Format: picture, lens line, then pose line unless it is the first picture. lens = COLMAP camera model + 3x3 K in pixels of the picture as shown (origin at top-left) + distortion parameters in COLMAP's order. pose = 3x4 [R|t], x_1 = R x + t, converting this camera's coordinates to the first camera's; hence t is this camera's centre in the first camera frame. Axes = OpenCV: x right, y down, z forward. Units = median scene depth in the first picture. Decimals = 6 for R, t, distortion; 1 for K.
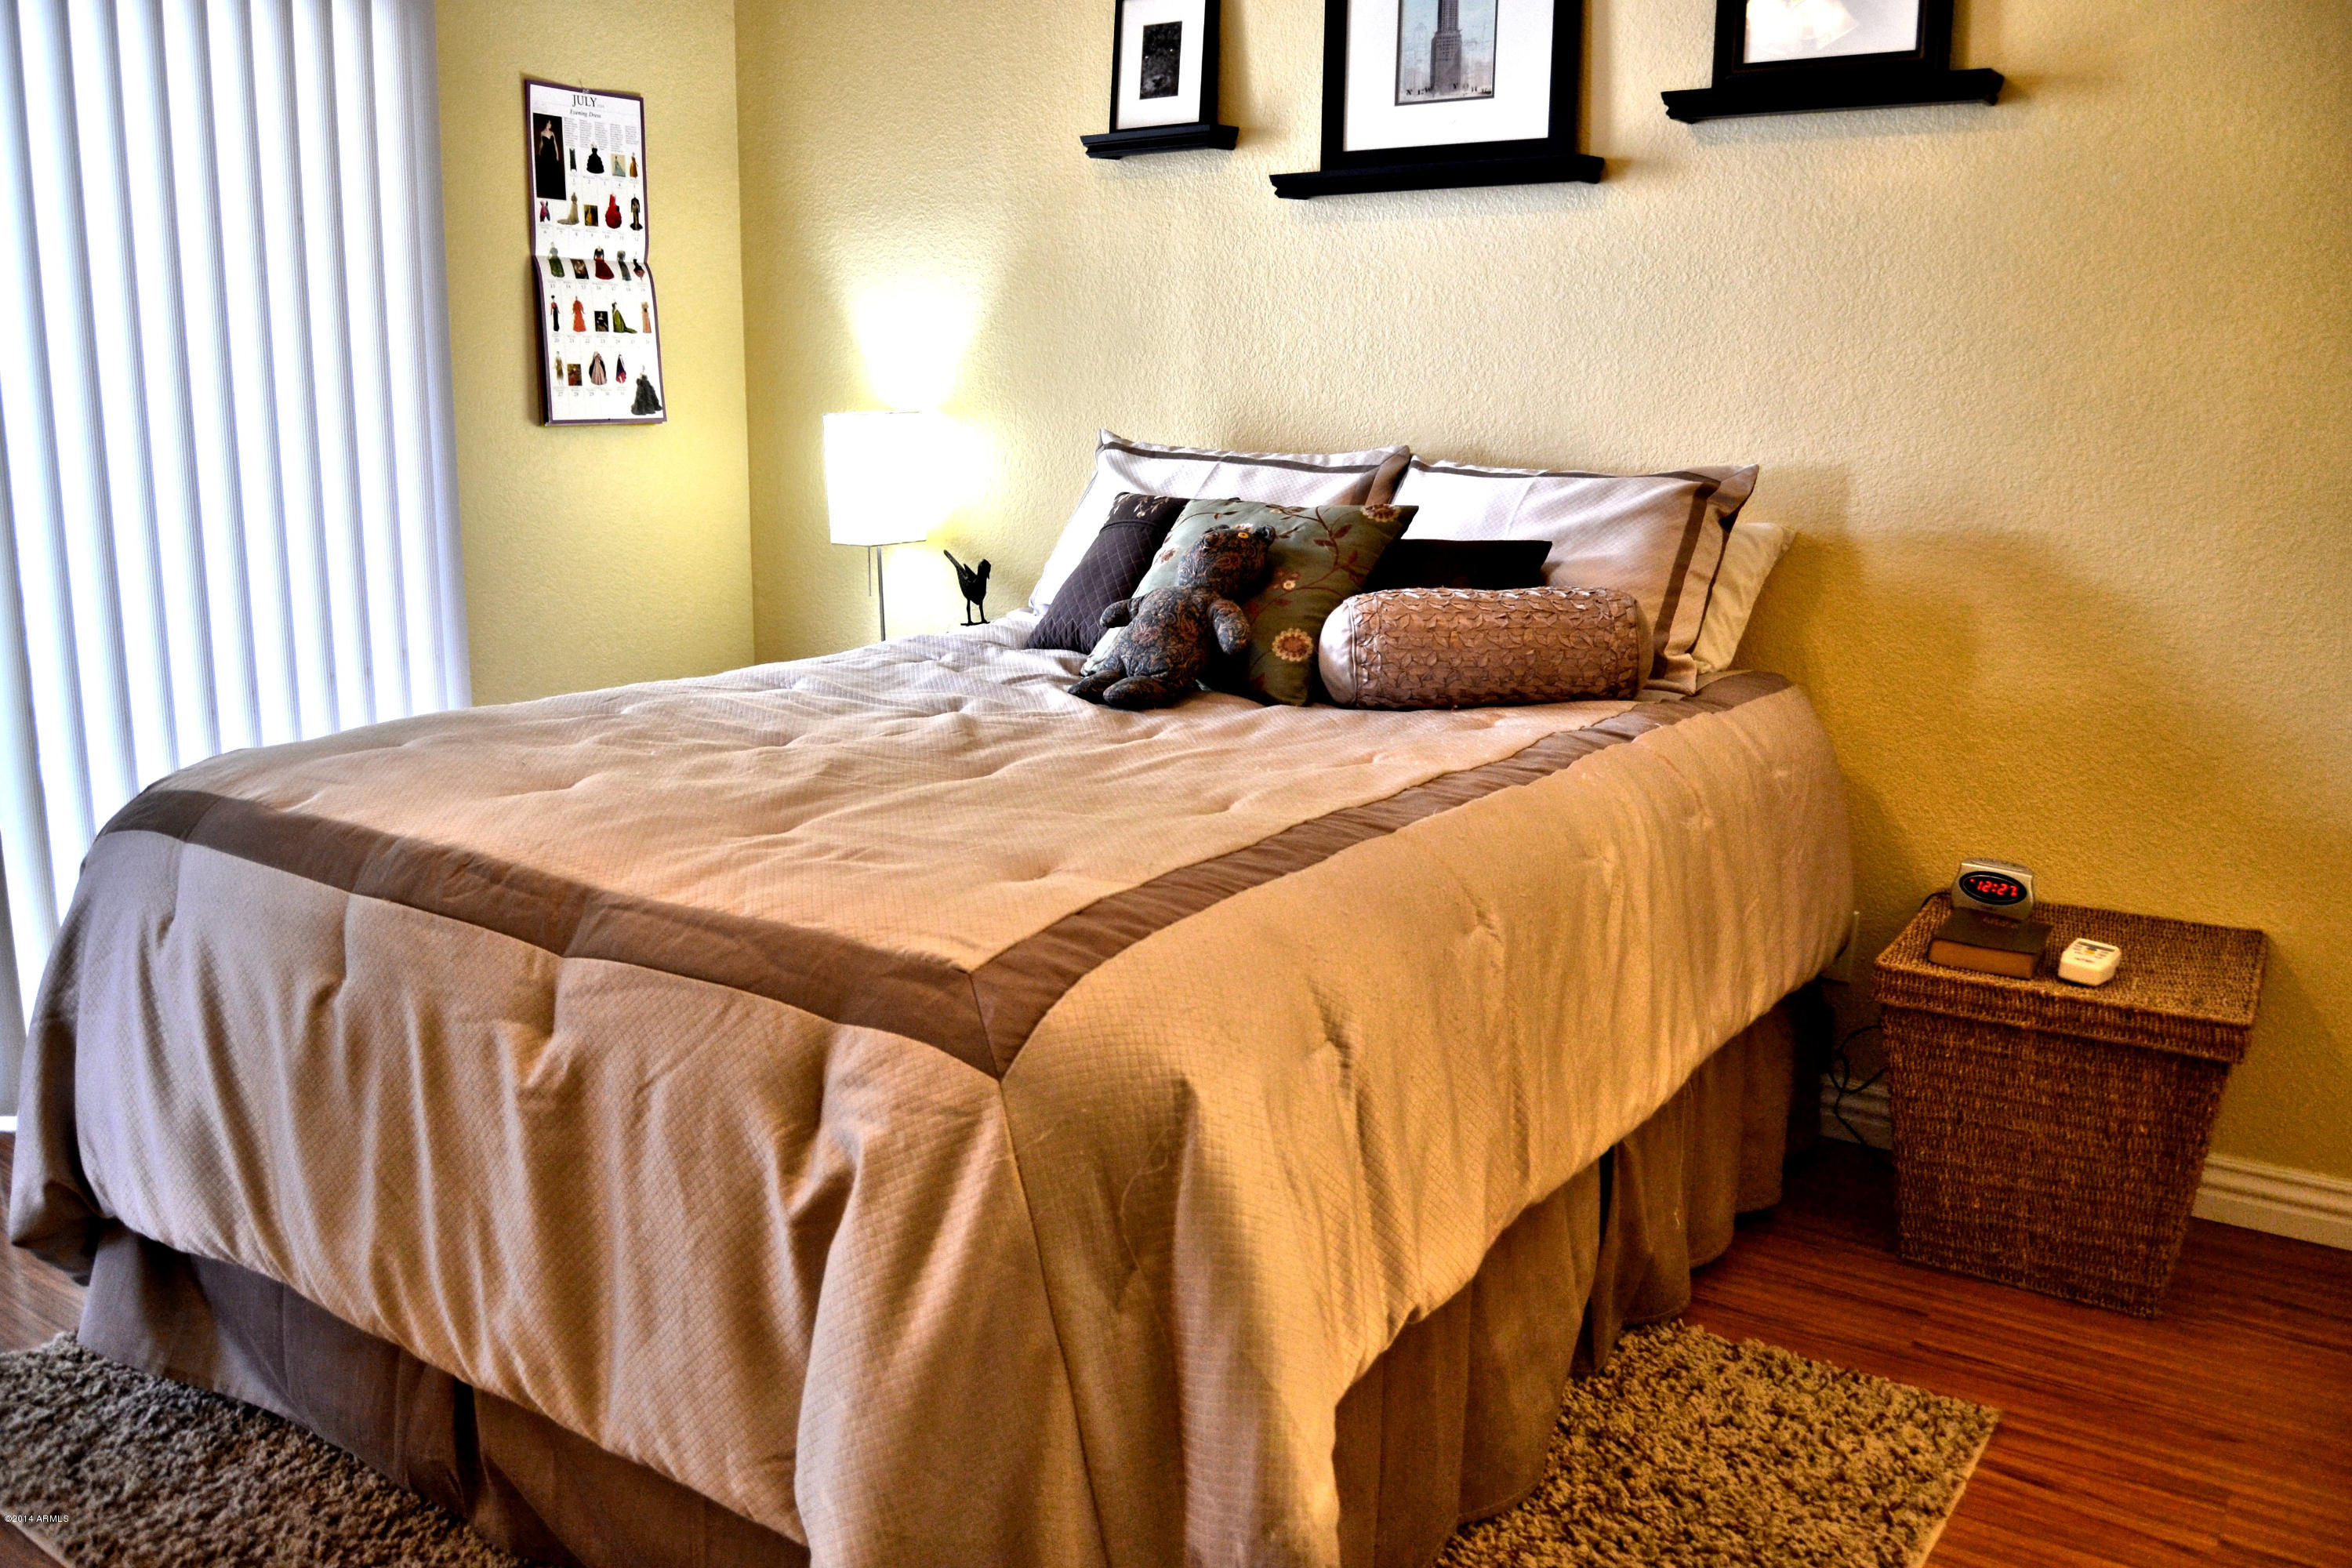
lens RADIAL K [[1884.2, 0, 1177.4], [0, 1884.2, 776.6], [0, 0, 1]] dist [-0.091228, 0.037334]
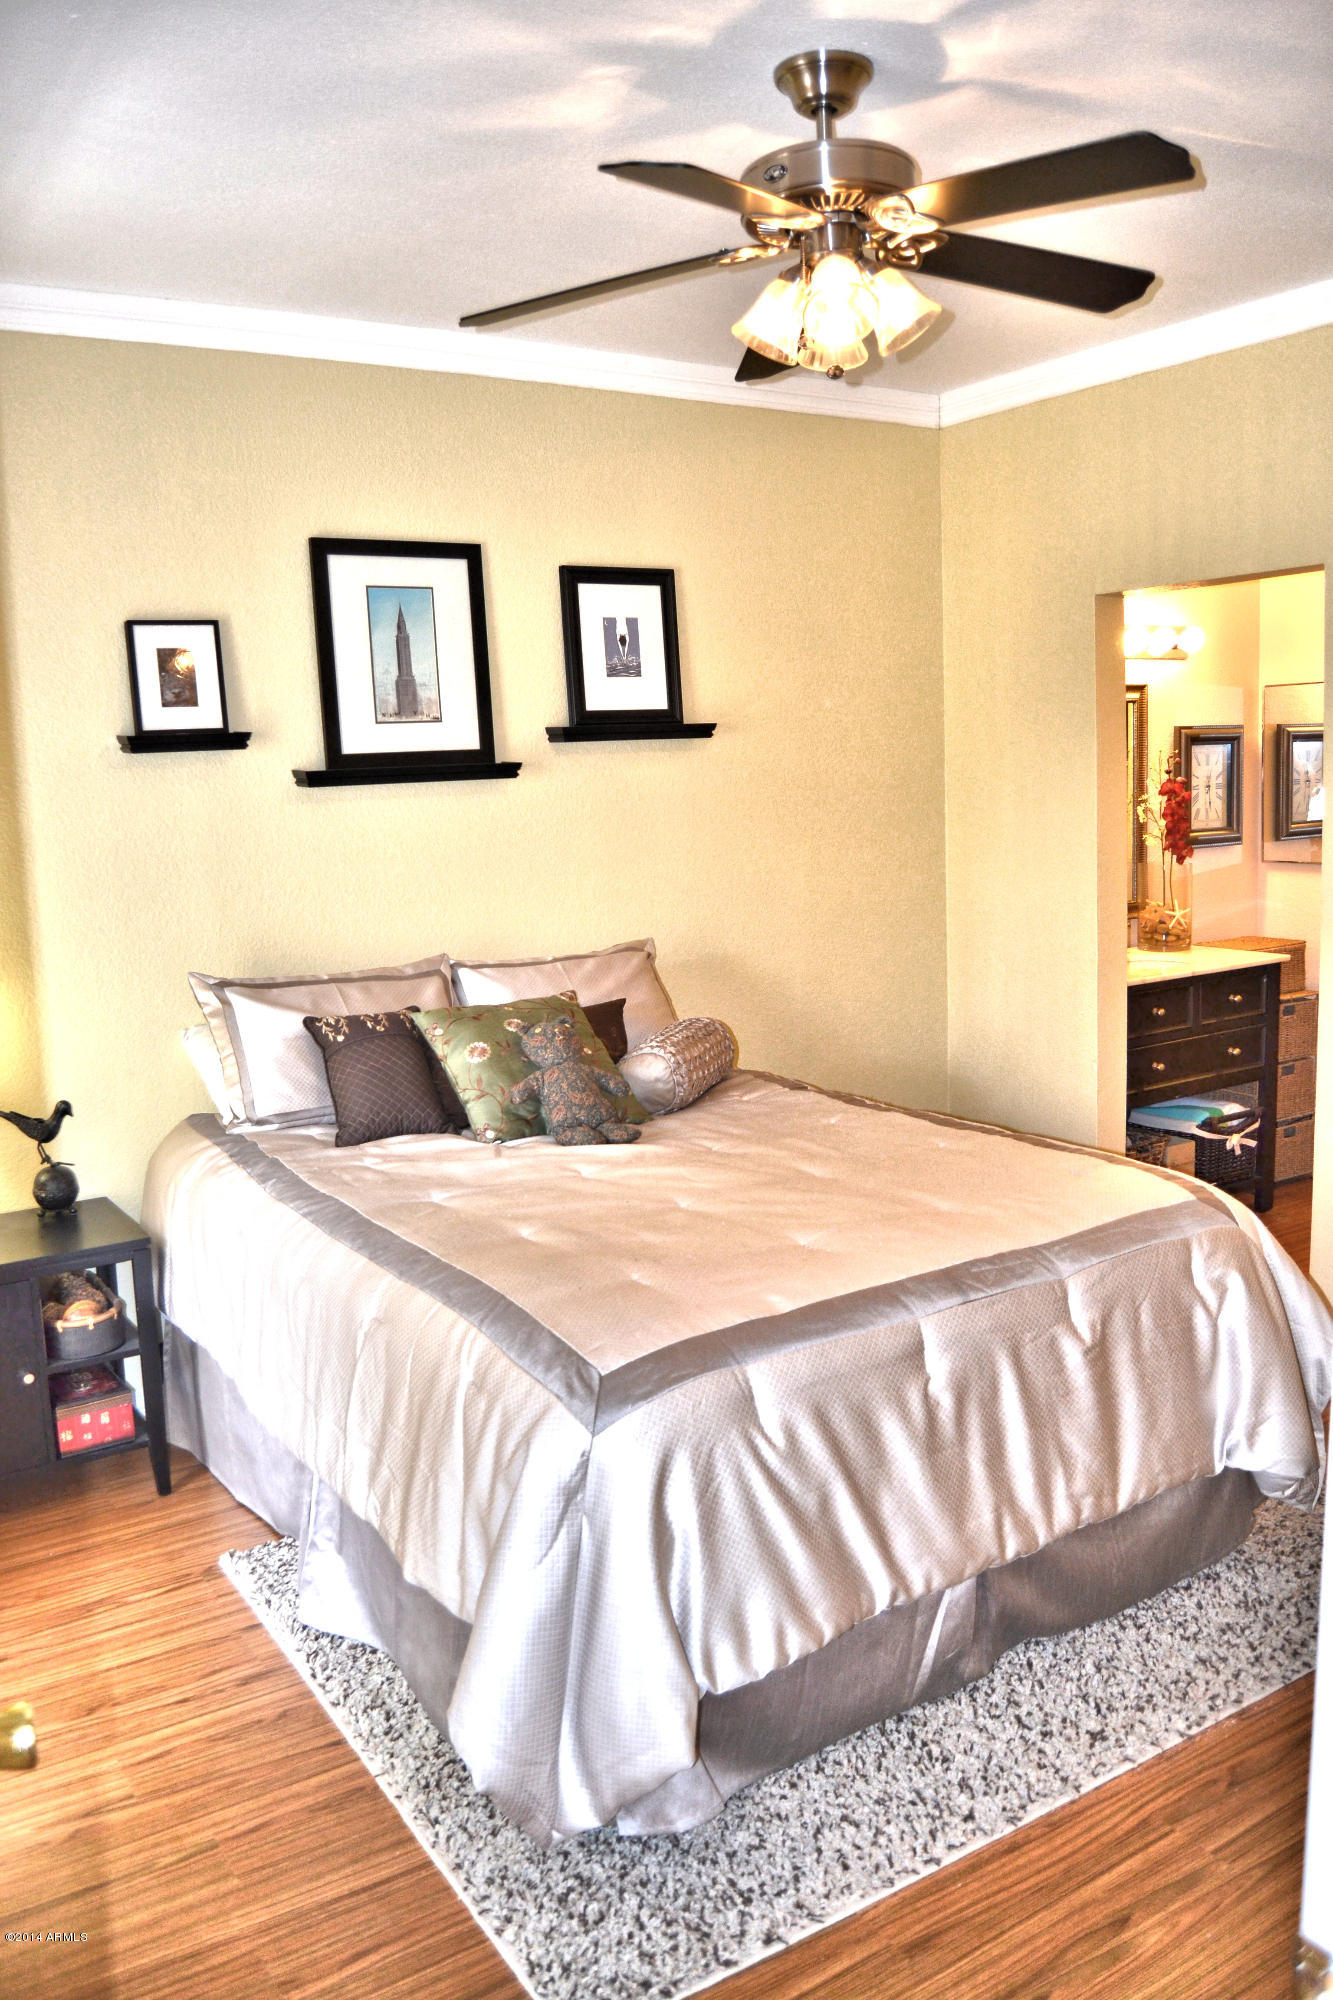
lens RADIAL K [[1602.2, 0, 666.1], [0, 1602.2, 1008.1], [0, 0, 1]] dist [-0.091228, 0.037334]
pose [[0.349728, -0.162994, 0.922564, -0.997793], [0.227436, 0.970061, 0.085168, -0.202306], [-0.908825, 0.180038, 0.376328, 0.371693]]
